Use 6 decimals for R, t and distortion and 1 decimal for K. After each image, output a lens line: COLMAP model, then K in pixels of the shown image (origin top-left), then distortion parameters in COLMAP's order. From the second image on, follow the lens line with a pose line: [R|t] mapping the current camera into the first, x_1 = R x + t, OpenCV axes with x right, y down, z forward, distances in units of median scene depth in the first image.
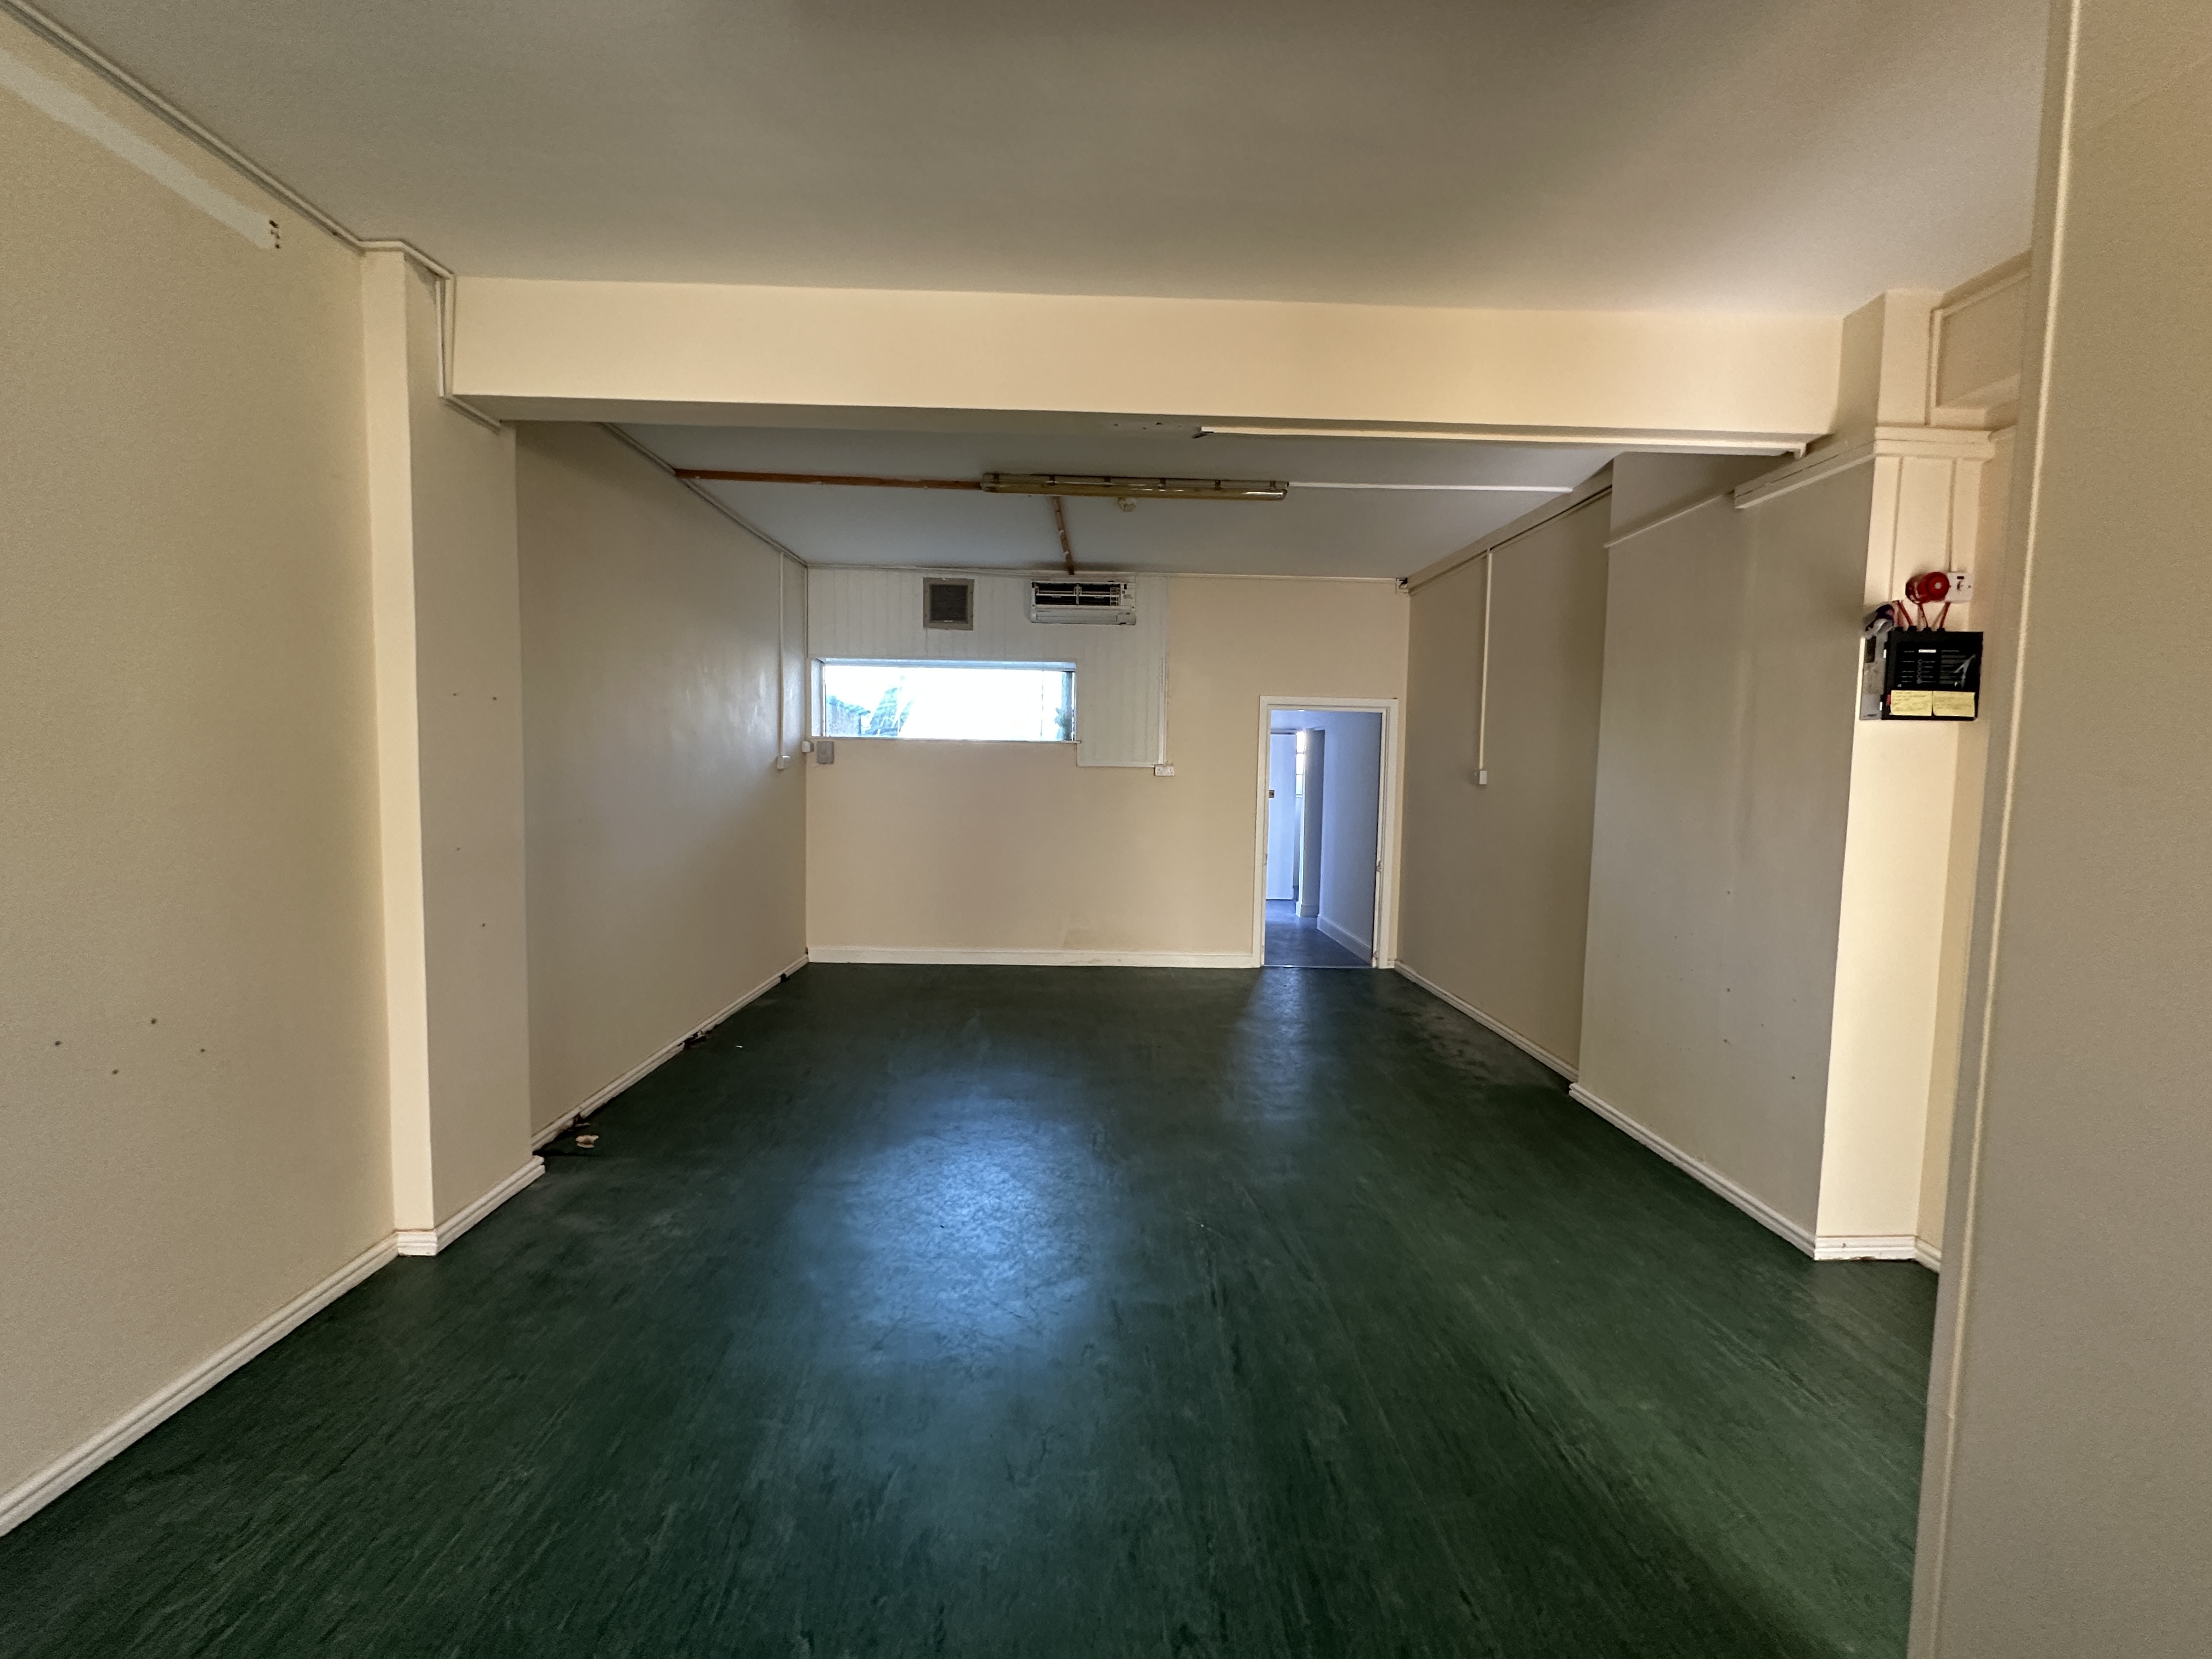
lens RADIAL K [[883.3, 0, 1103.4], [0, 883.3, 829.2], [0, 0, 1]] dist [-0.001798, 0.001146]
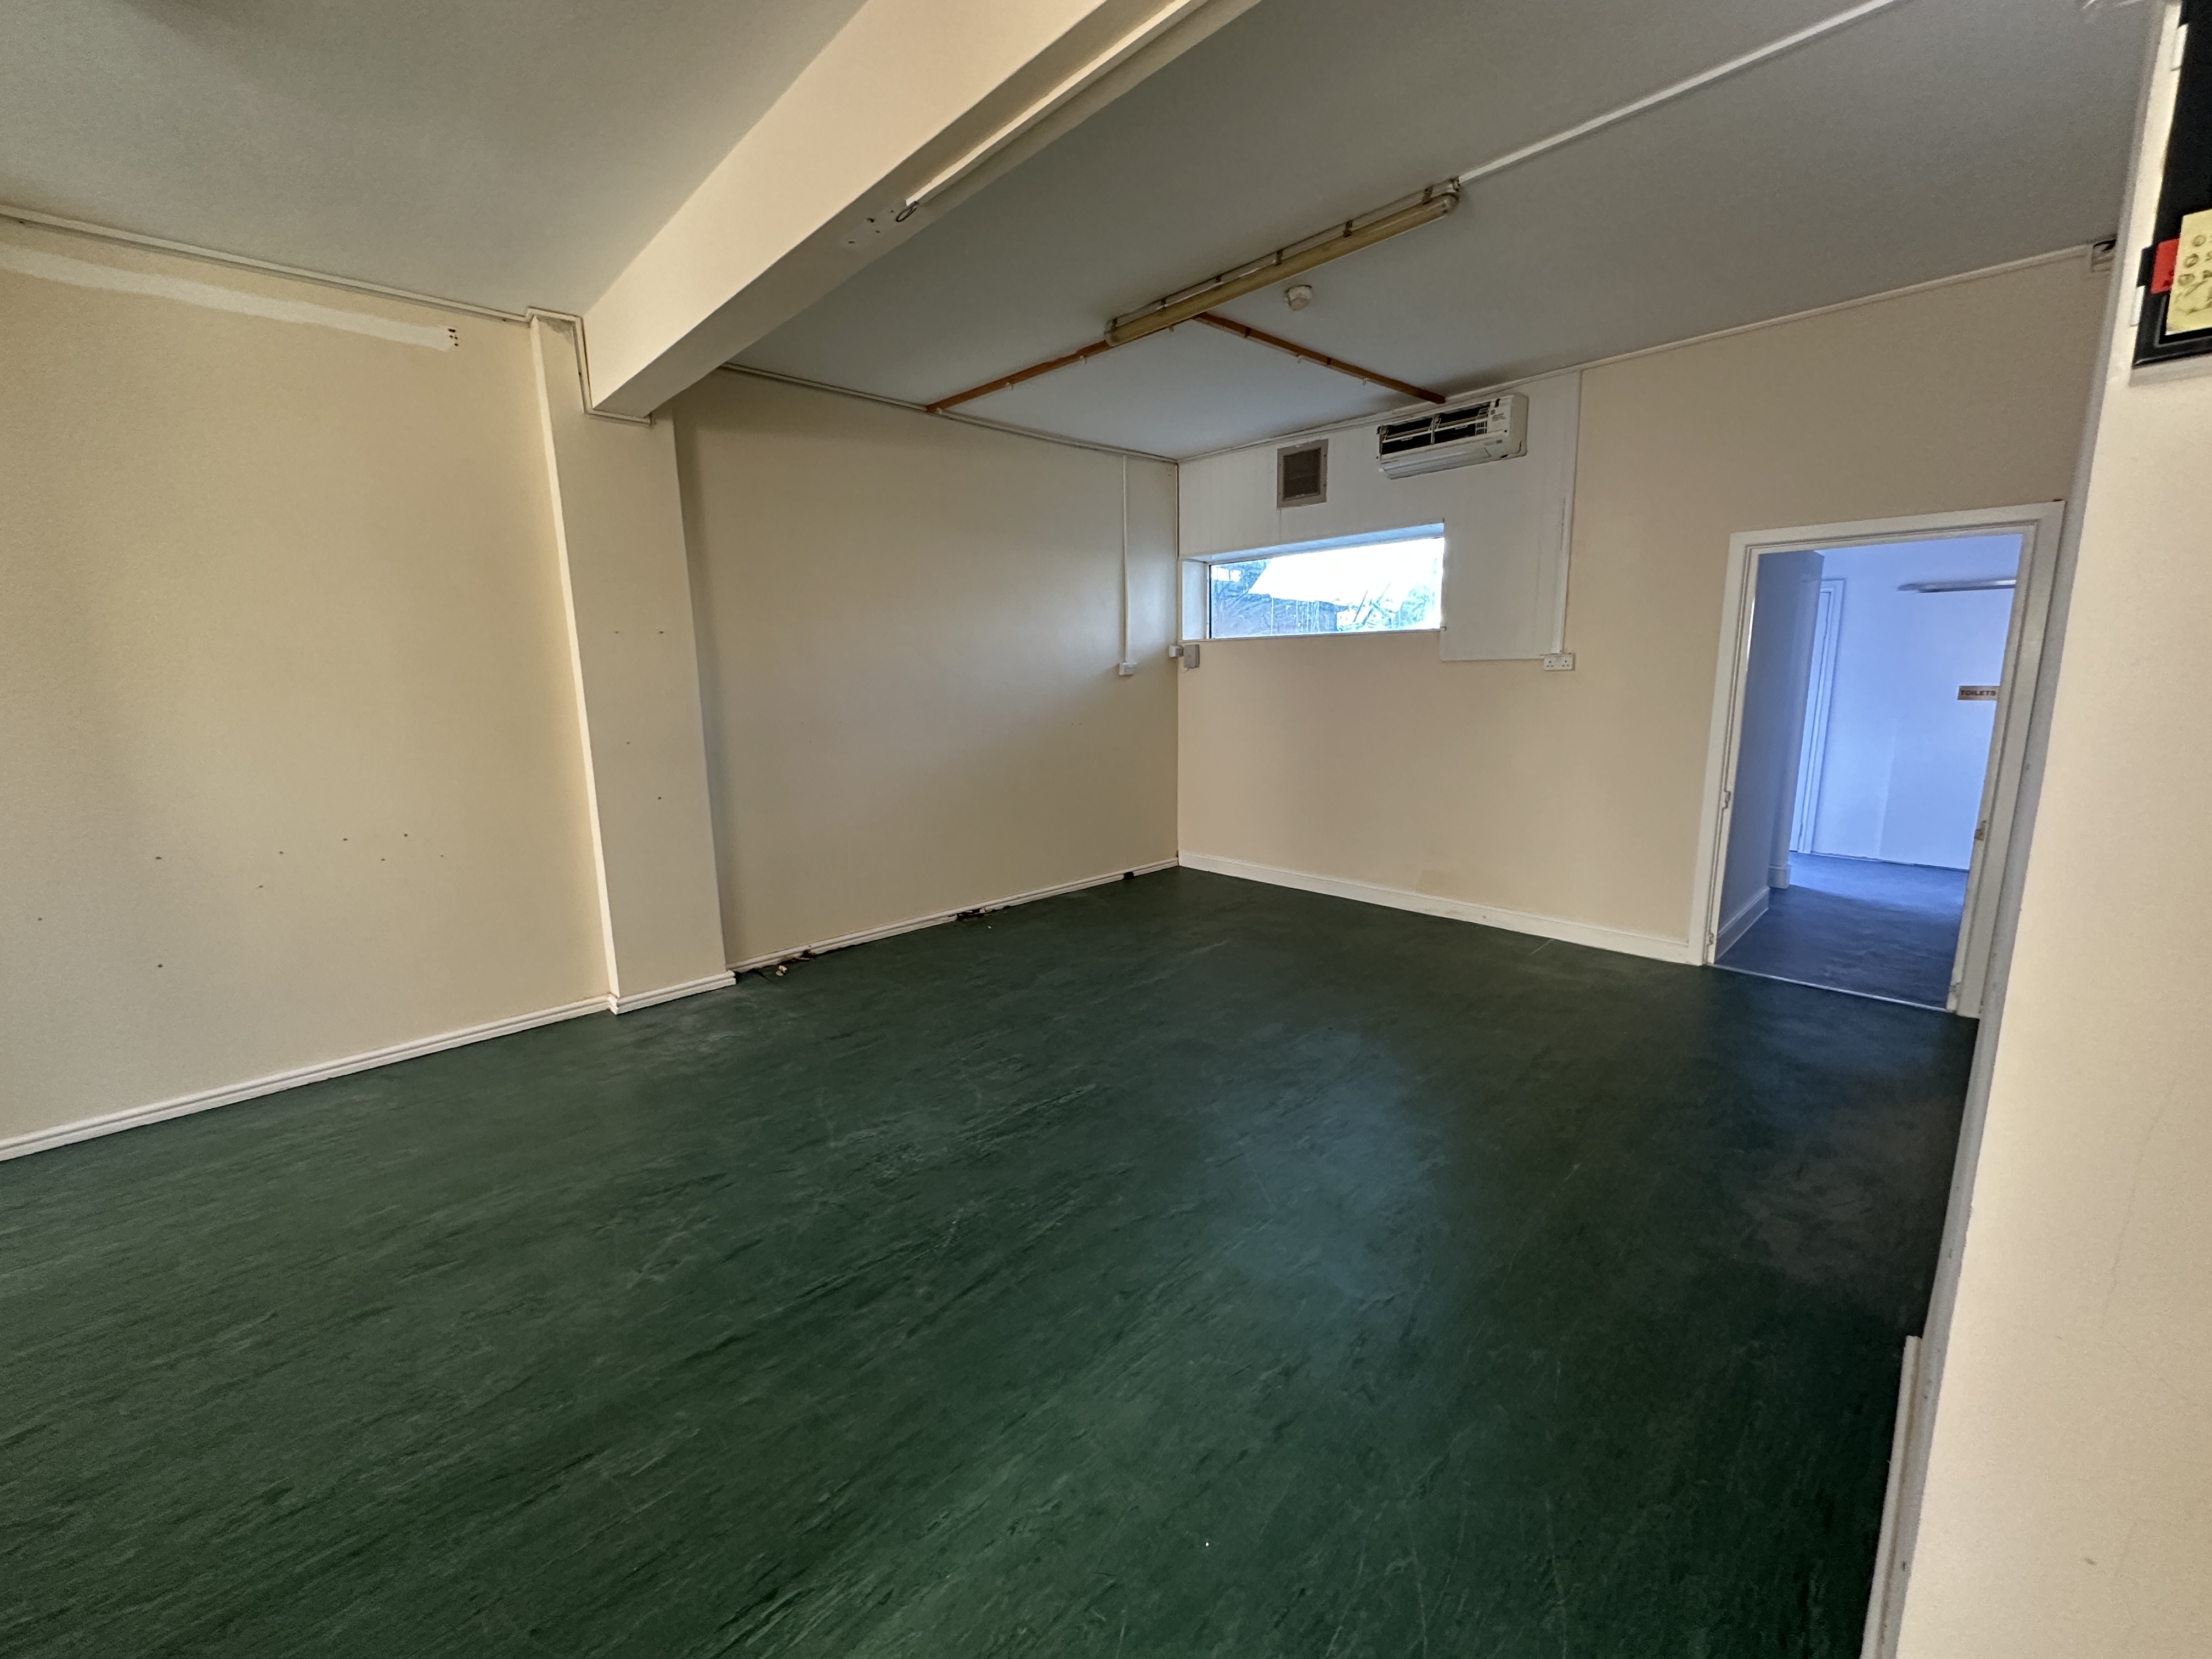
lens RADIAL K [[883.3, 0, 1101.7], [0, 883.3, 825.4], [0, 0, 1]] dist [-0.001798, 0.001146]
pose [[0.673921, 0.099715, -0.732043, 0.419468], [-0.022166, 0.993133, 0.114873, -0.012418], [0.738471, -0.061189, 0.671503, 0.303433]]
